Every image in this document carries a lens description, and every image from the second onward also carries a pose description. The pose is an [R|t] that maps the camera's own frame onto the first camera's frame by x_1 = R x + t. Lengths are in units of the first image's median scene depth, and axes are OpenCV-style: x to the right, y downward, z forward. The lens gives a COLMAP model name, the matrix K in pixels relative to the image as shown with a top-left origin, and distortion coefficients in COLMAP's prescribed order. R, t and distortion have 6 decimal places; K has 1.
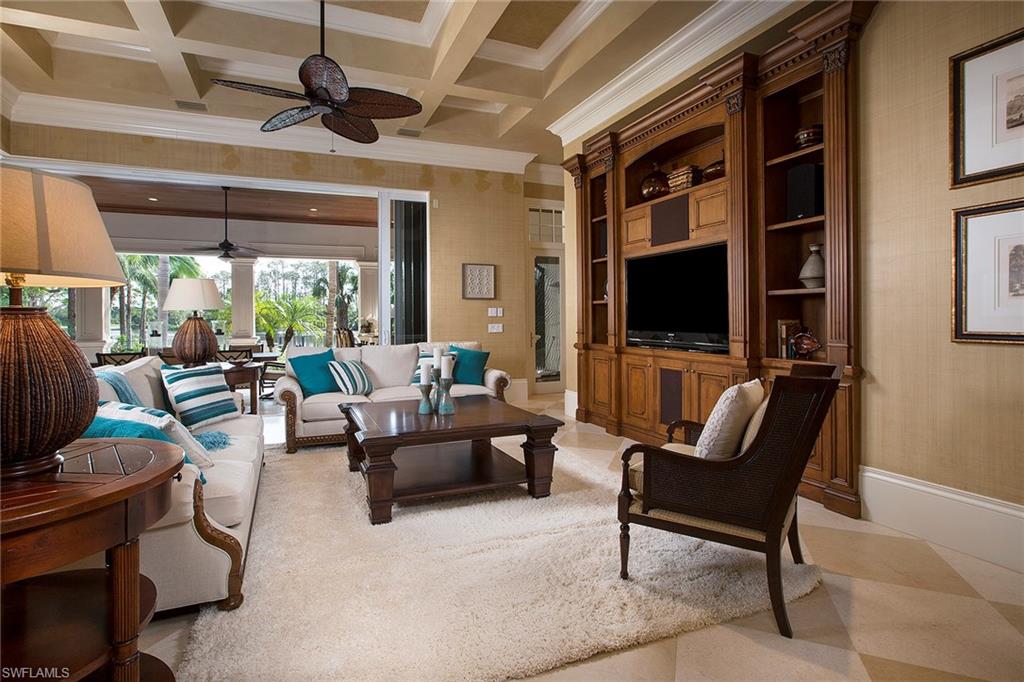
lens RADIAL K [[474.8, 0, 511.2], [0, 474.8, 320.3], [0, 0, 1]] dist [0.000235, 0.000278]
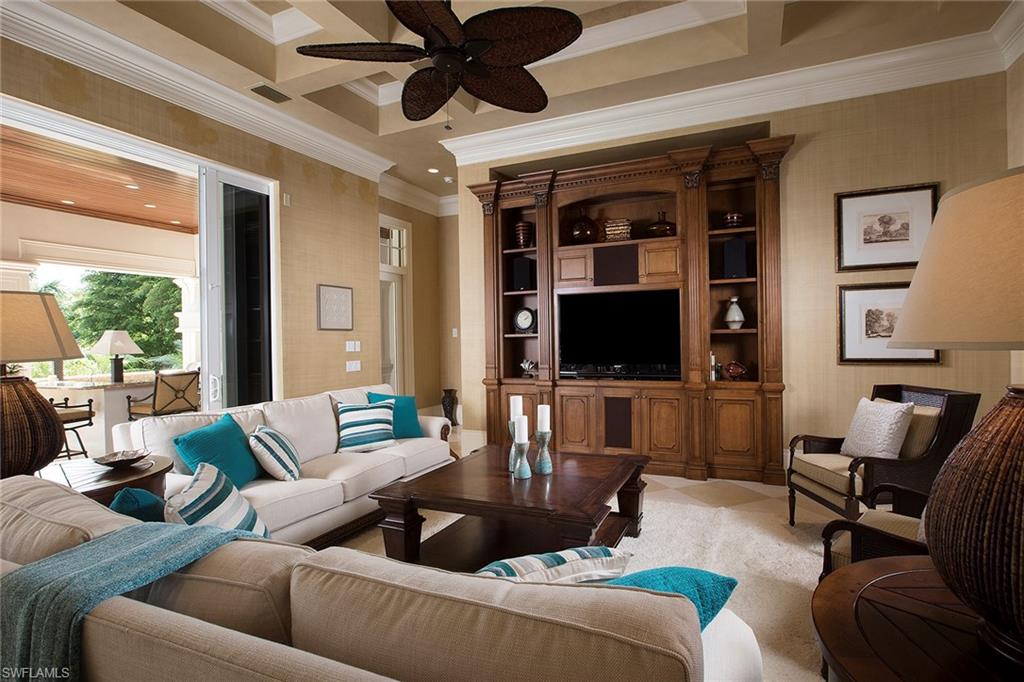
lens RADIAL K [[489.7, 0, 512.0], [0, 489.7, 341.0], [0, 0, 1]] dist [-0.022251, -0.000048]
pose [[0.726938, -0.012100, 0.686597, -0.588220], [0.016835, 0.999858, -0.000204, -0.030895], [-0.686497, 0.011707, 0.727038, 0.303296]]
